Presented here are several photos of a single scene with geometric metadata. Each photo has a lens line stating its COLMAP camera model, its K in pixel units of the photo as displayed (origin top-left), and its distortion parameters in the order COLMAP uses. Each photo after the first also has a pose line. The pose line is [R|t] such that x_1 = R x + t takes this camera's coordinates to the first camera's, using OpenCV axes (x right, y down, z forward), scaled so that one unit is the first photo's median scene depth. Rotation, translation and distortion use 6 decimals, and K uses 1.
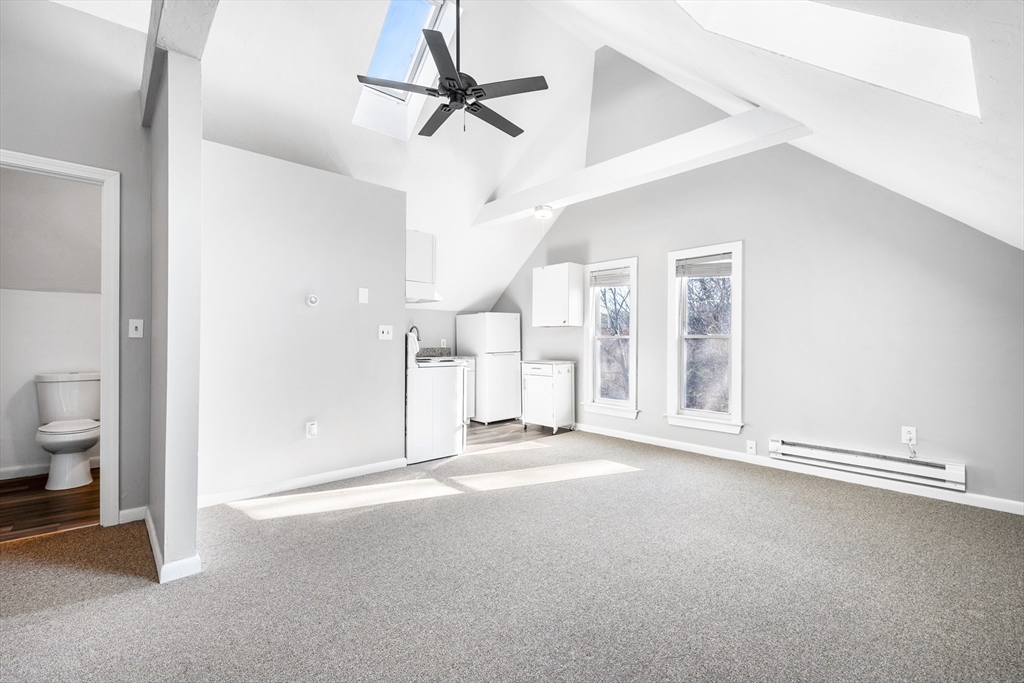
lens RADIAL K [[444.4, 0, 517.0], [0, 444.4, 344.3], [0, 0, 1]] dist [-0.000725, -0.000160]
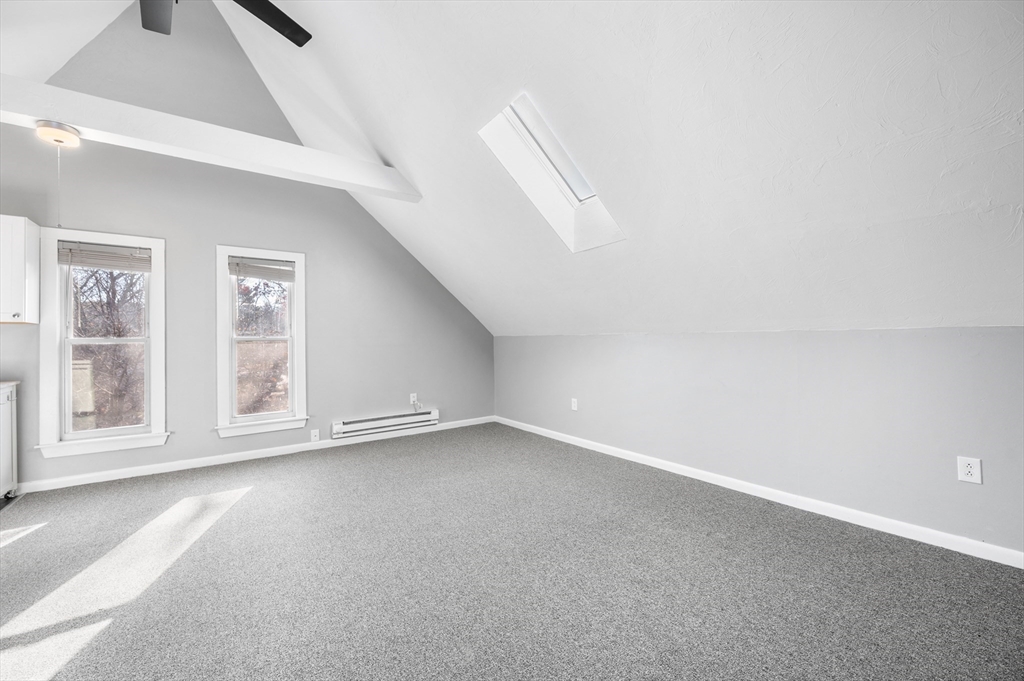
lens RADIAL K [[407.1, 0, 514.2], [0, 407.1, 334.7], [0, 0, 1]] dist [-0.001351, -0.000099]
pose [[0.123312, 0.008495, 0.992332, -0.344108], [0.023001, 0.999670, -0.011416, -0.003283], [-0.992101, 0.024233, 0.123076, 0.270065]]
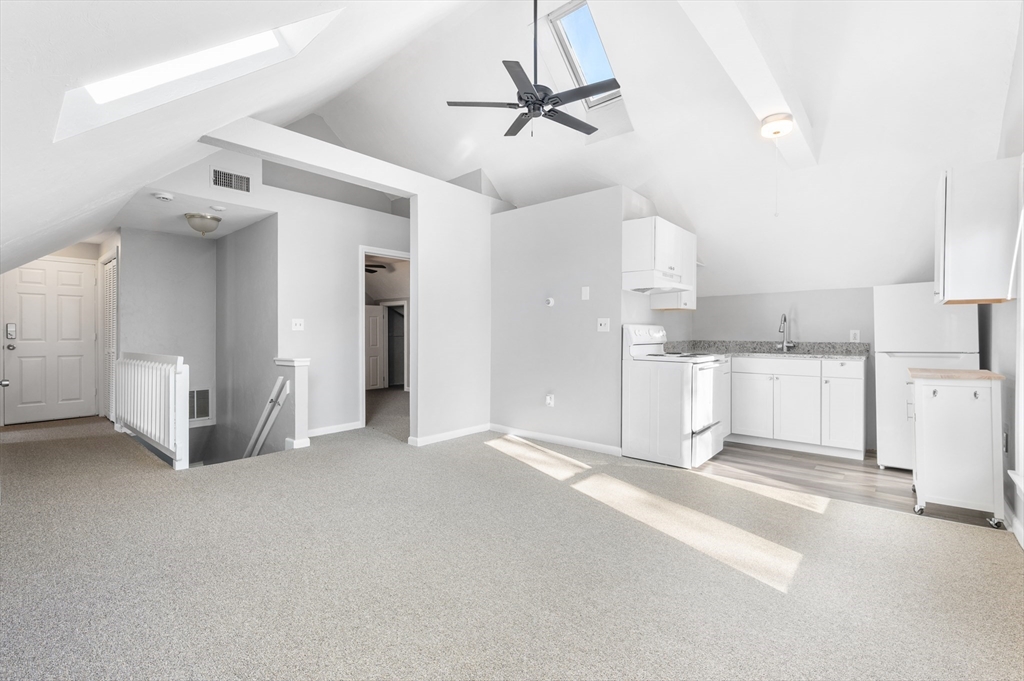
lens RADIAL K [[451.8, 0, 518.6], [0, 451.8, 335.6], [0, 0, 1]] dist [-0.000227, -0.000091]
pose [[0.122087, 0.003430, -0.992513, 0.543049], [-0.006662, 0.999974, 0.002636, -0.001388], [0.992497, 0.006290, 0.122107, 0.470861]]
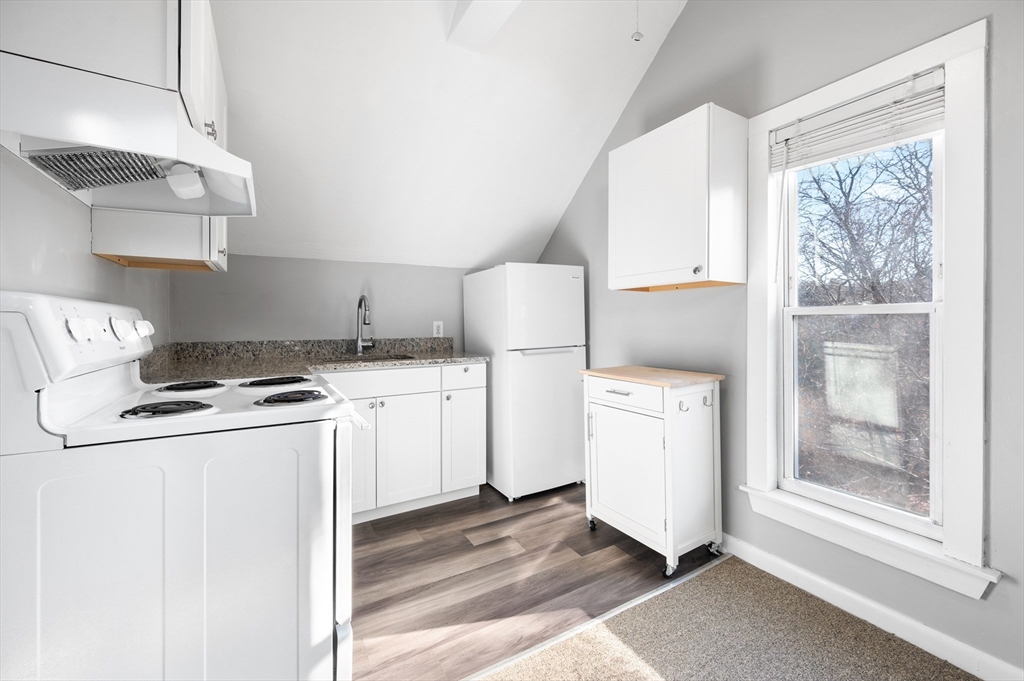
lens RADIAL K [[417.7, 0, 516.2], [0, 417.7, 324.4], [0, 0, 1]] dist [-0.000283, -0.000034]
pose [[0.978033, -0.007496, -0.208313, 0.033295], [0.006890, 0.999970, -0.003634, -0.006001], [0.208334, 0.002119, 0.978055, 0.628317]]
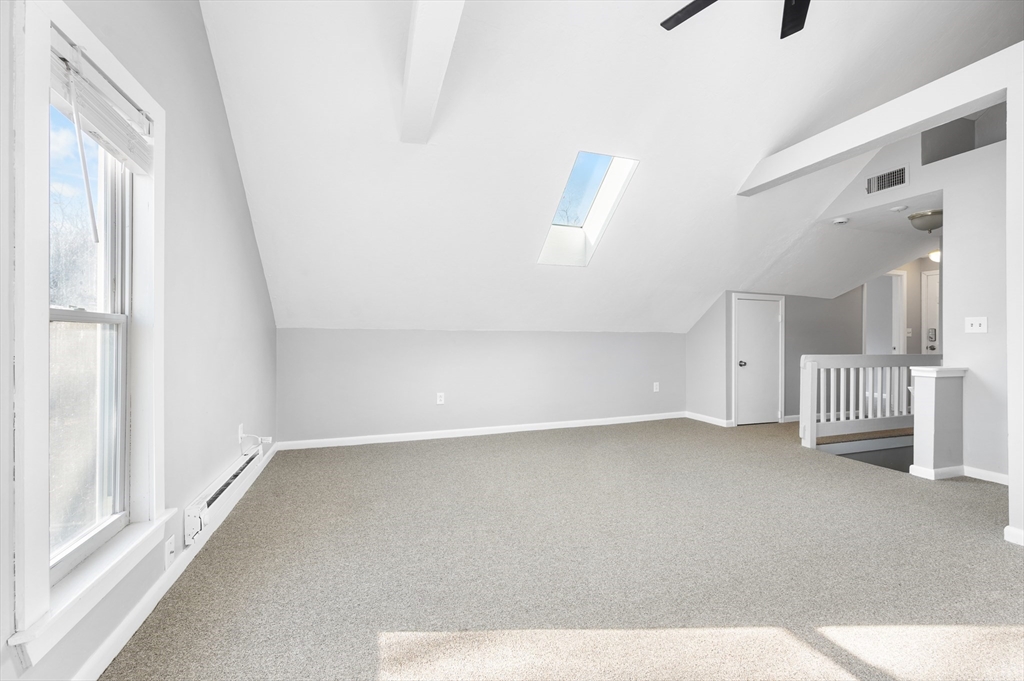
lens RADIAL K [[407.1, 0, 514.2], [0, 407.1, 334.7], [0, 0, 1]] dist [-0.001351, -0.000099]
pose [[-0.917562, -0.003834, 0.397574, 0.009271], [-0.001783, 0.999983, 0.005528, -0.005531], [-0.397589, 0.004363, -0.917553, 0.953460]]
